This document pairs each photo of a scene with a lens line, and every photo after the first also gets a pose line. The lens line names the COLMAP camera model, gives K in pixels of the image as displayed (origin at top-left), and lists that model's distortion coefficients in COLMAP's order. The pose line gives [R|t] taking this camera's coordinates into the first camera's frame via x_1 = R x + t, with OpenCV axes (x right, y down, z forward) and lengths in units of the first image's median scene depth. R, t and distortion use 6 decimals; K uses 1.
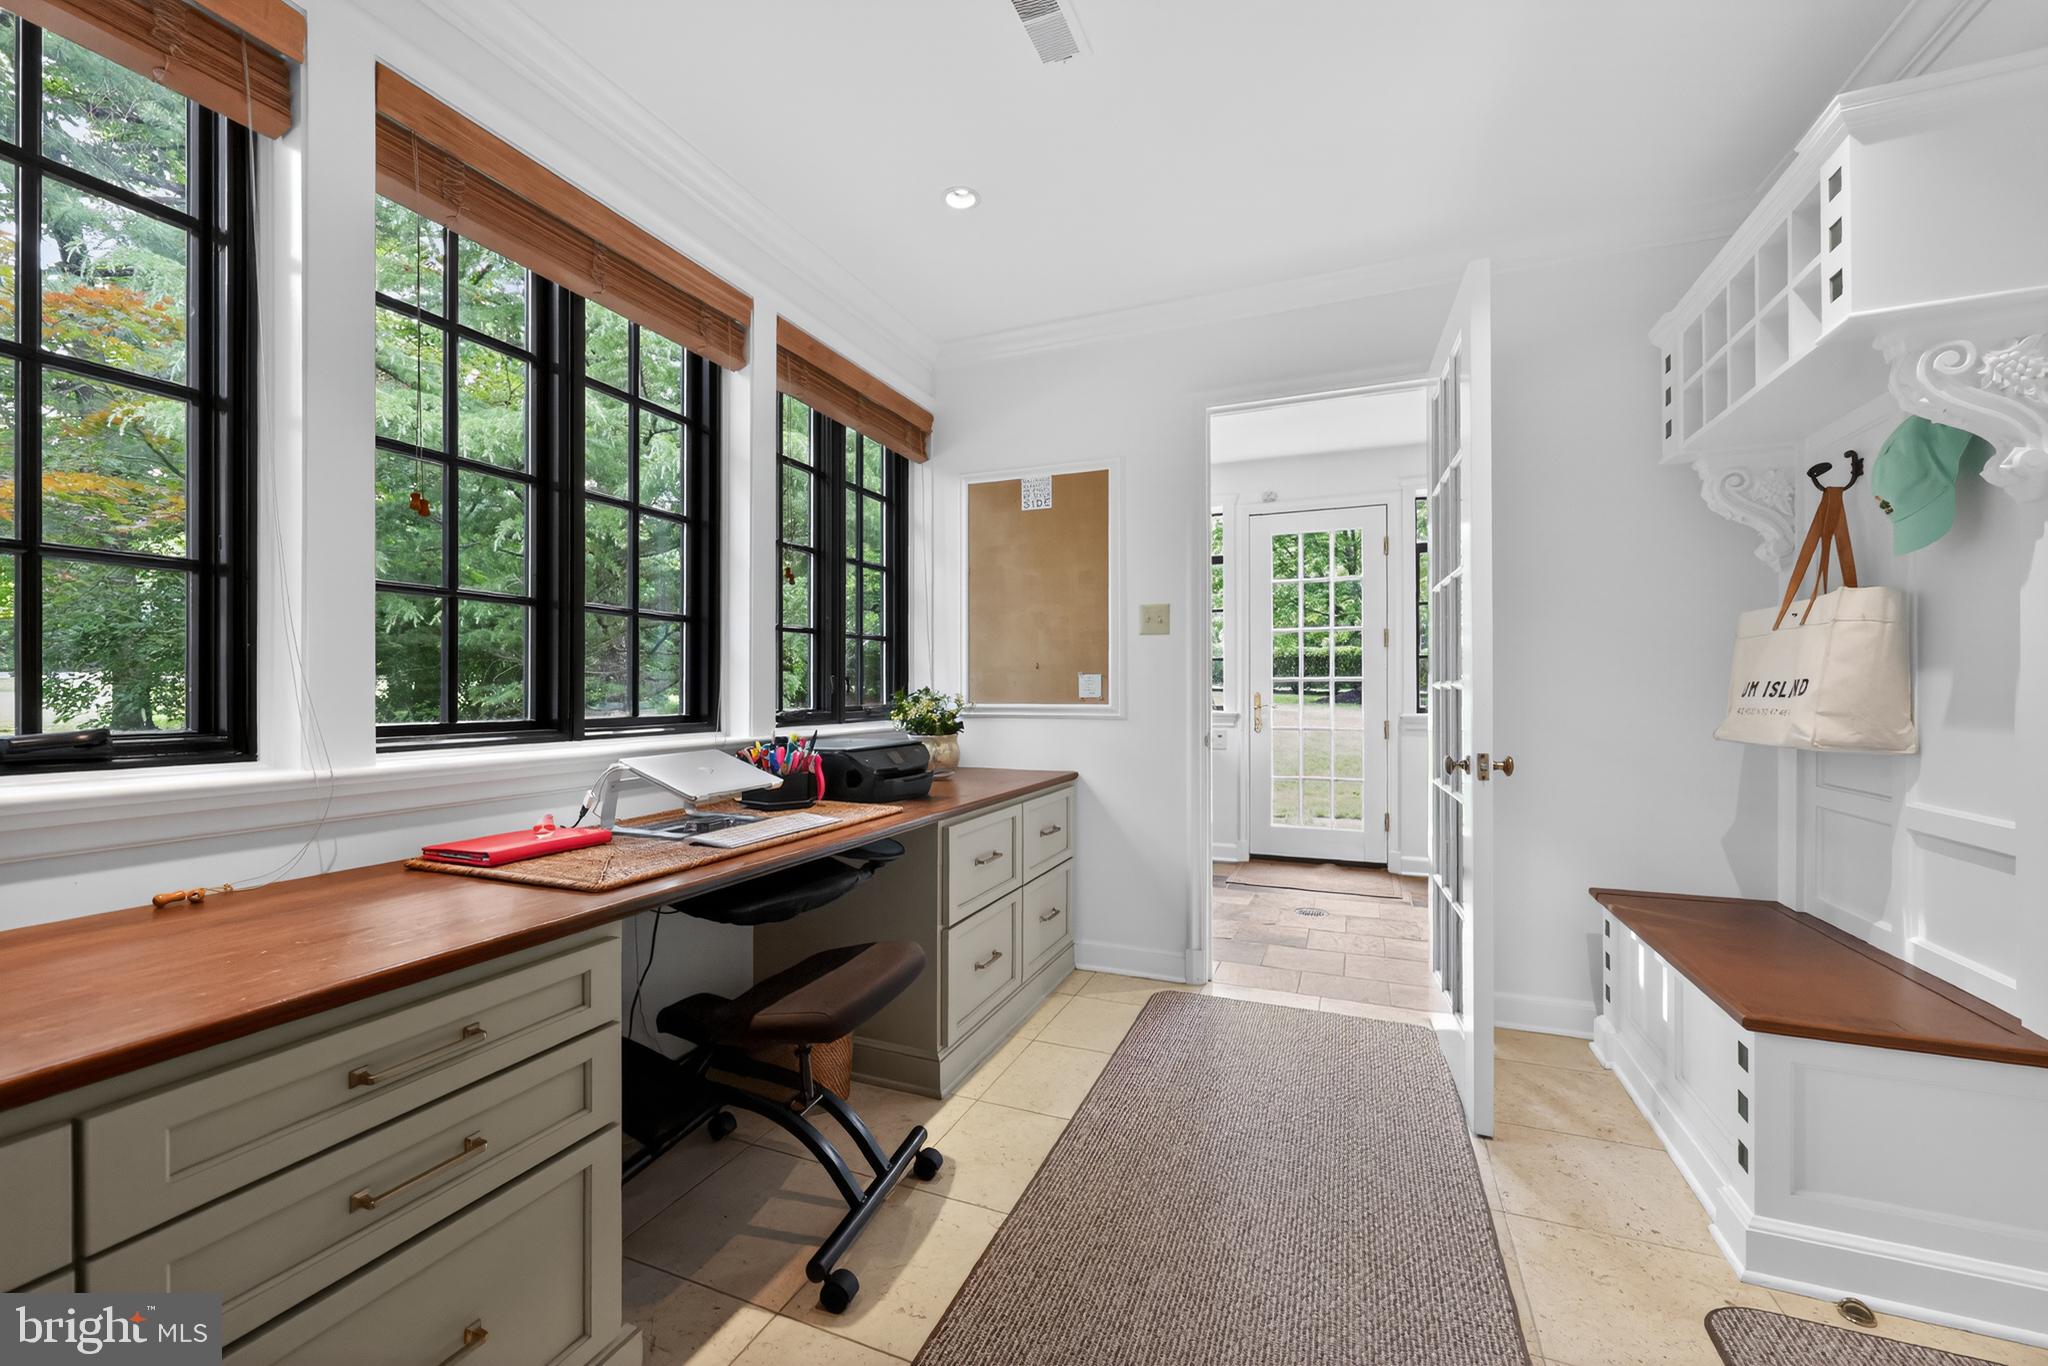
lens RADIAL K [[824.0, 0, 1022.6], [0, 824.0, 683.6], [0, 0, 1]] dist [-0.001072, -0.000157]
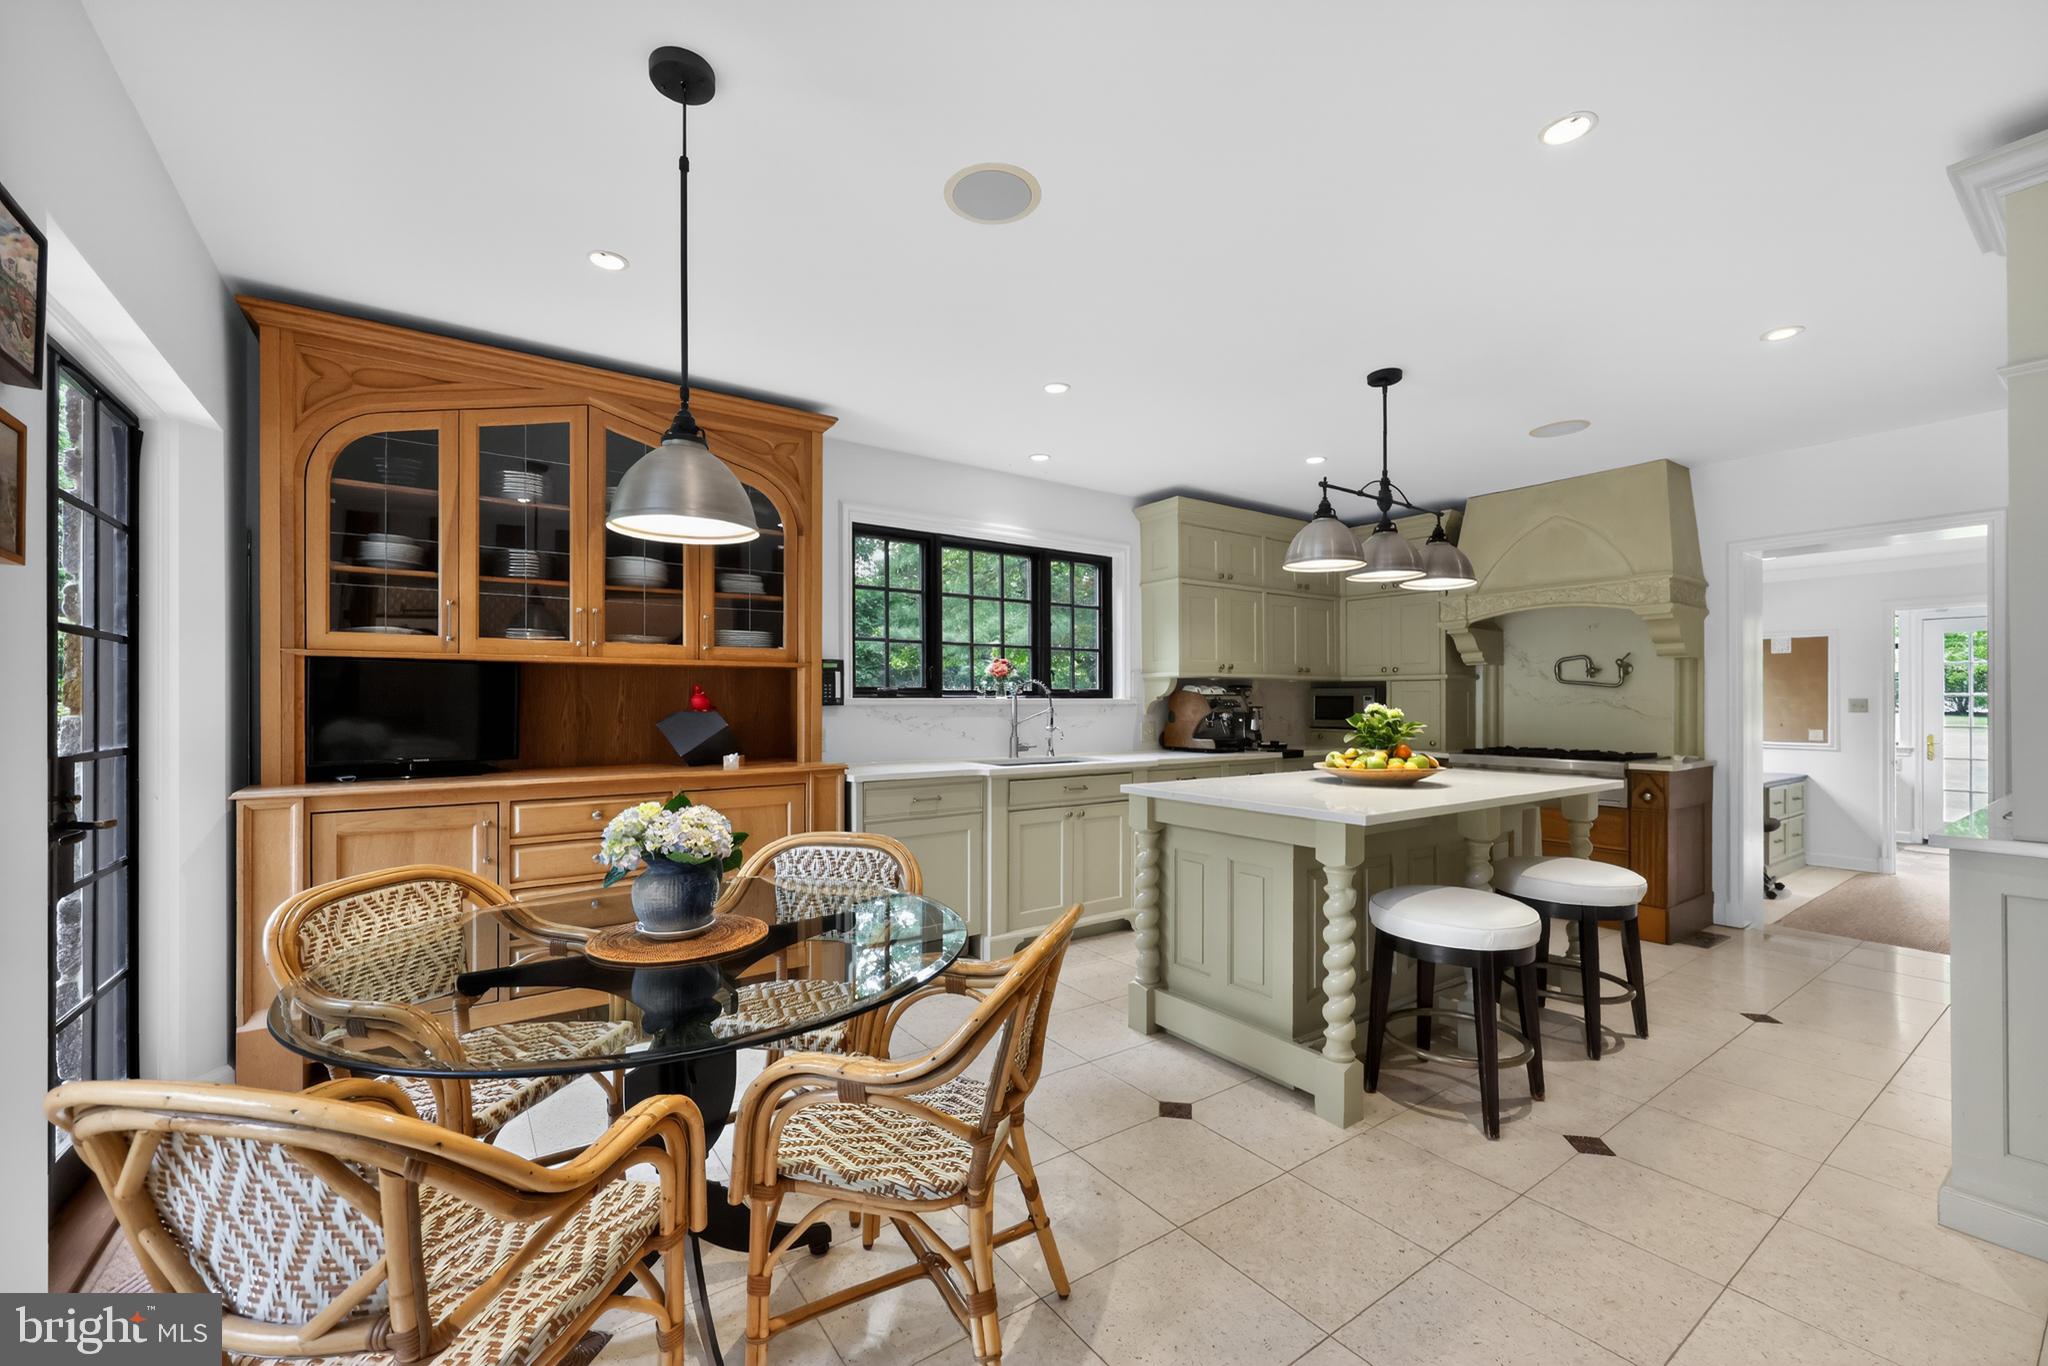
lens RADIAL K [[824.0, 0, 1019.7], [0, 824.0, 694.1], [0, 0, 1]] dist [-0.001072, -0.000157]
pose [[0.841597, -0.004730, -0.540086, -0.521816], [0.000957, 0.999973, -0.007266, -0.090225], [0.540105, 0.005598, 0.841579, -2.003549]]
